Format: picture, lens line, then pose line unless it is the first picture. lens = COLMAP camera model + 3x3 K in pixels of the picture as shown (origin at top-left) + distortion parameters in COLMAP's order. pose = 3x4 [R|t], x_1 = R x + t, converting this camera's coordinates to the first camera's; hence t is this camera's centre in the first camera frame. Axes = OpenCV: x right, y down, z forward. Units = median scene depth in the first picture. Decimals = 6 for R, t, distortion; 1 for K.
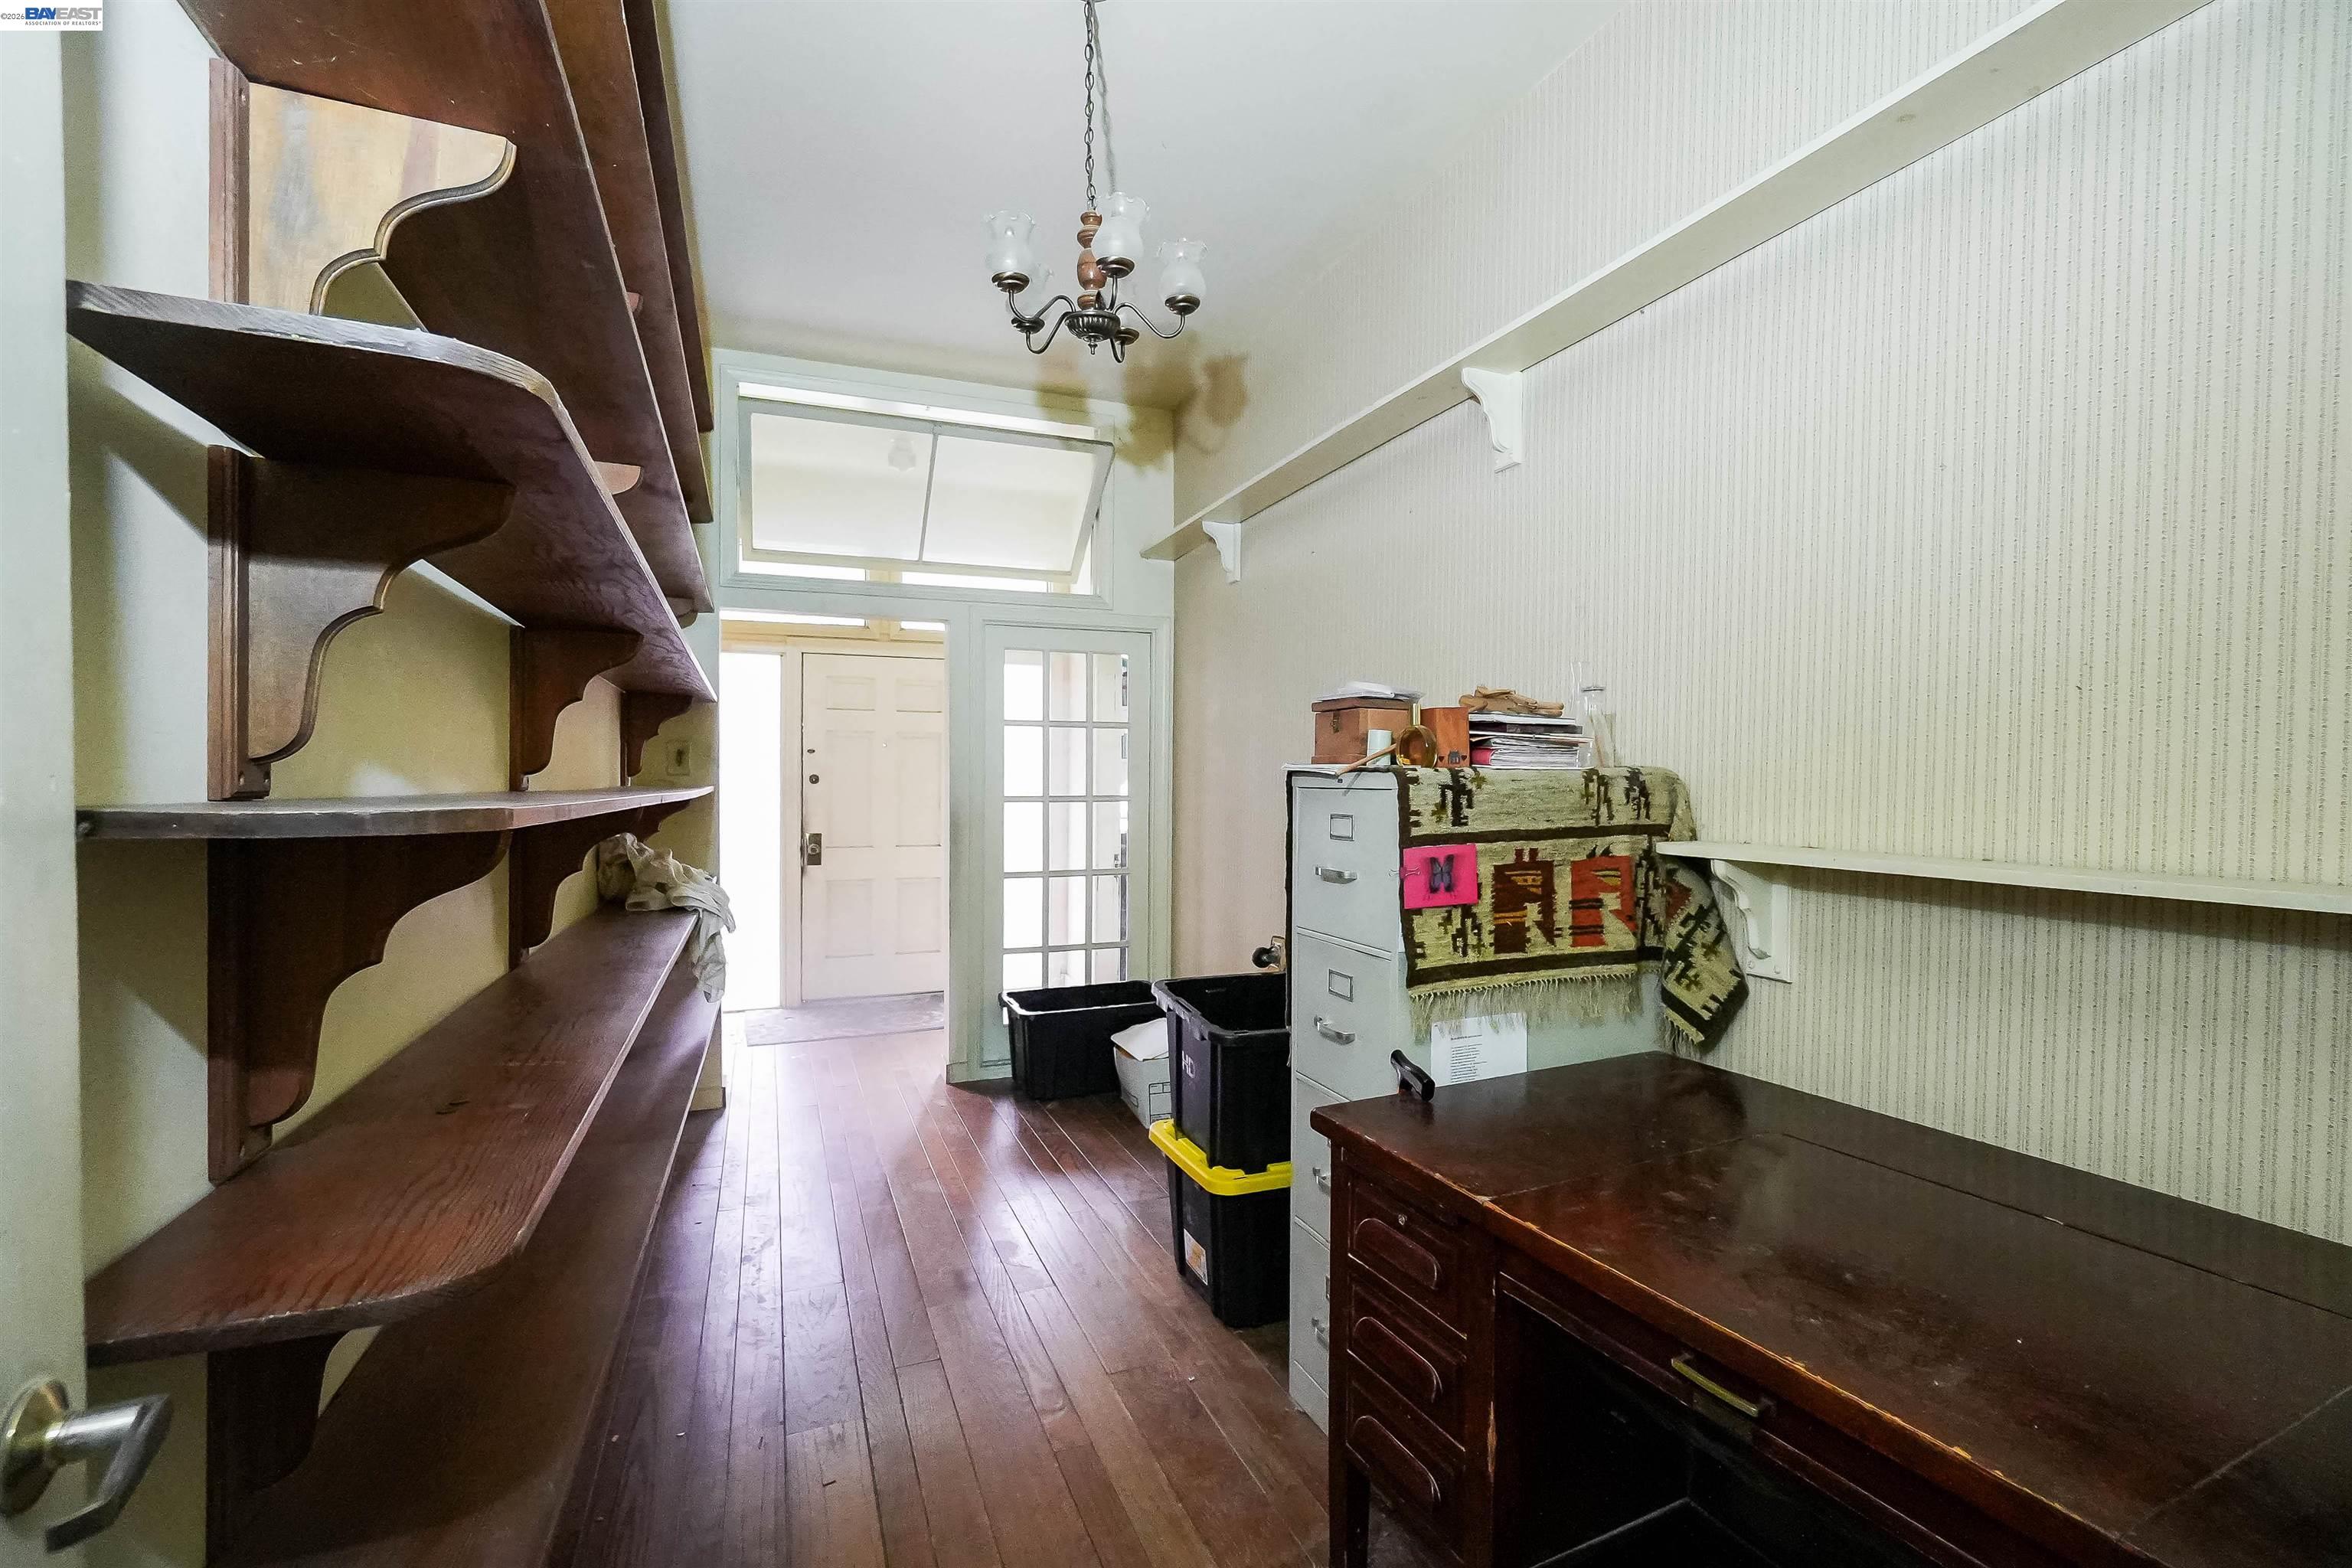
lens RADIAL K [[1032.0, 0, 1172.9], [0, 1032.0, 776.8], [0, 0, 1]] dist [0.000267, 0.000116]
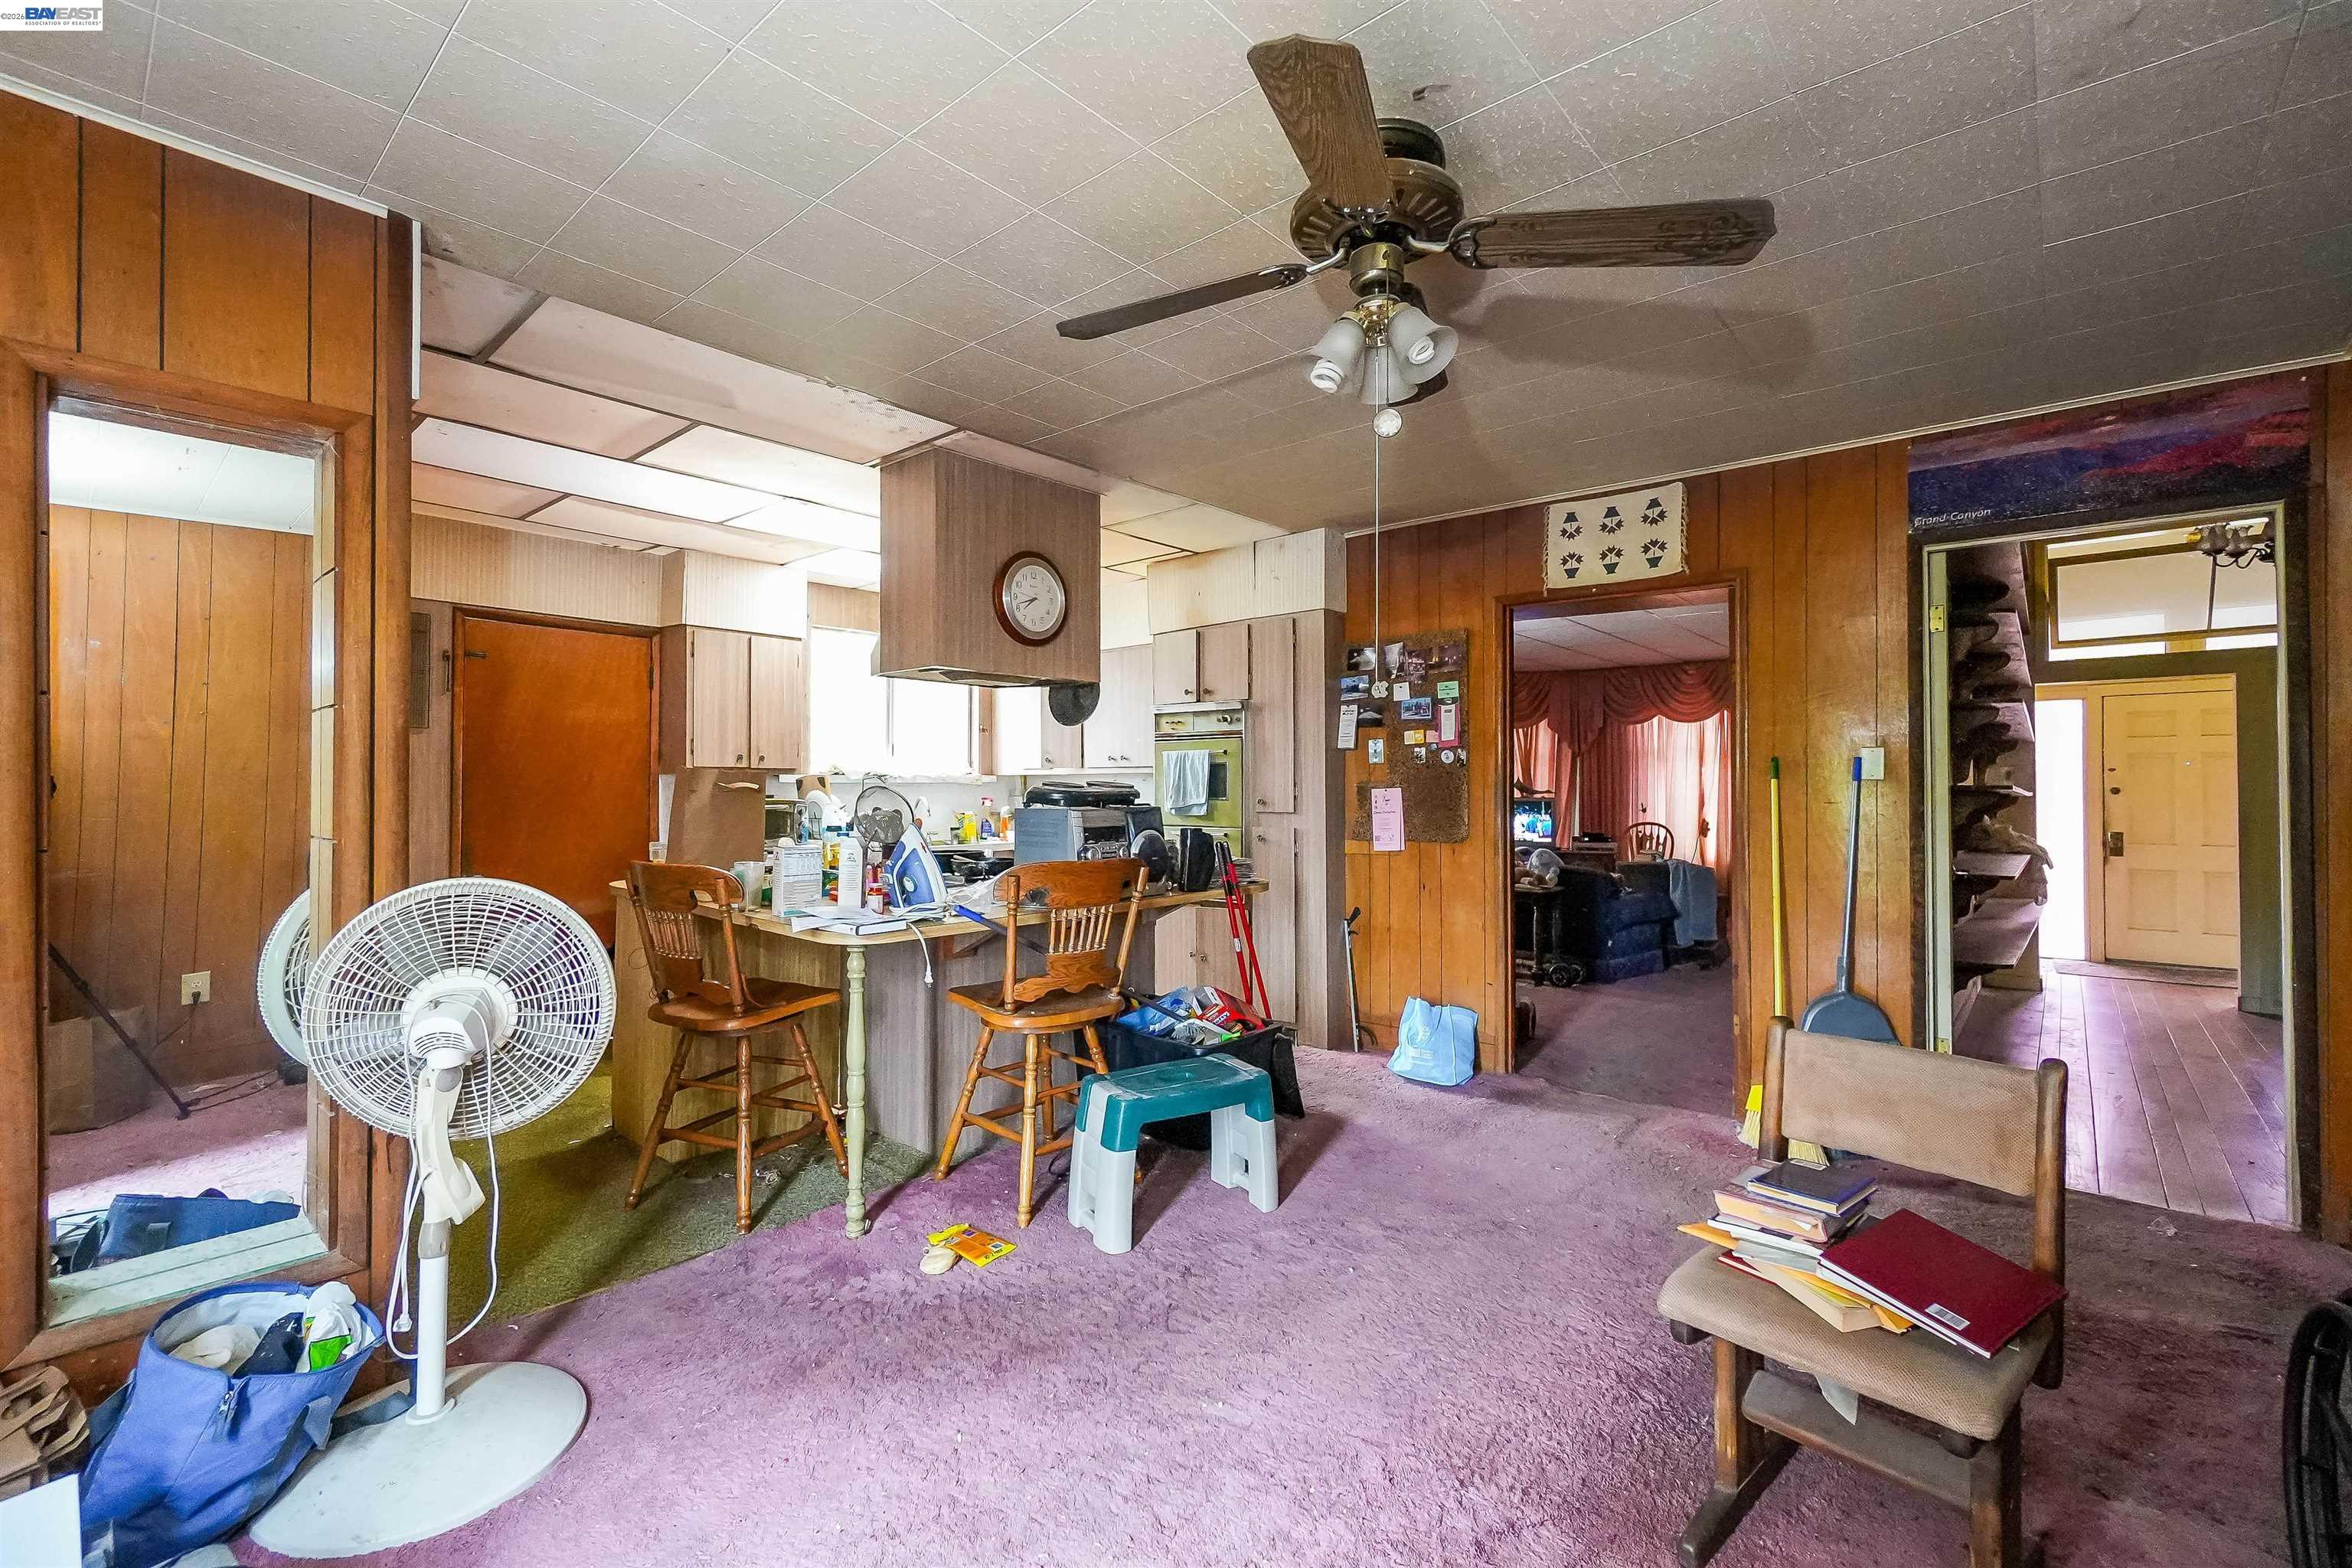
lens RADIAL K [[1002.8, 0, 1169.0], [0, 1002.8, 770.9], [0, 0, 1]] dist [-0.000033, 0.000516]
pose [[0.450225, -0.017755, -0.892738, 0.346181], [-0.001621, 0.999784, -0.020701, 0.007612], [0.892913, 0.010767, 0.450099, -0.898357]]
